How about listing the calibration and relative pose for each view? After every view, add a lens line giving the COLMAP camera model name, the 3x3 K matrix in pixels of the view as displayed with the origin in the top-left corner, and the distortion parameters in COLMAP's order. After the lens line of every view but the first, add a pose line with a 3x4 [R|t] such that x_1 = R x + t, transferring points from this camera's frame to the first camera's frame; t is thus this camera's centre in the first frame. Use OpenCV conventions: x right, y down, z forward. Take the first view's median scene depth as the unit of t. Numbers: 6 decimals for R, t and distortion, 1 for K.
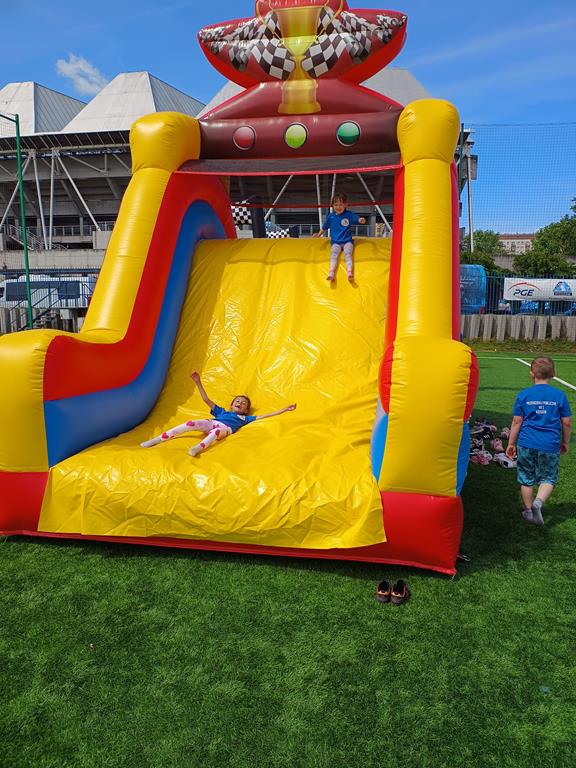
lens RADIAL K [[552.6, 0, 288.0], [0, 552.6, 384.0], [0, 0, 1]] dist [0.040595, -0.085588]
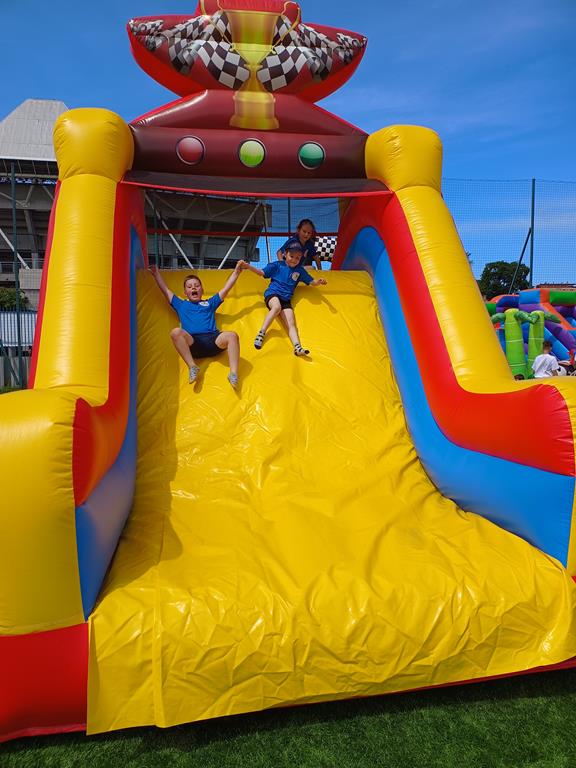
lens RADIAL K [[557.3, 0, 288.0], [0, 557.3, 384.0], [0, 0, 1]] dist [0.021175, -0.058516]
pose [[0.949199, -0.036776, 0.312519, -0.223100], [0.061241, 0.995747, -0.068829, -0.025980], [-0.308659, 0.084471, 0.947415, 0.192286]]
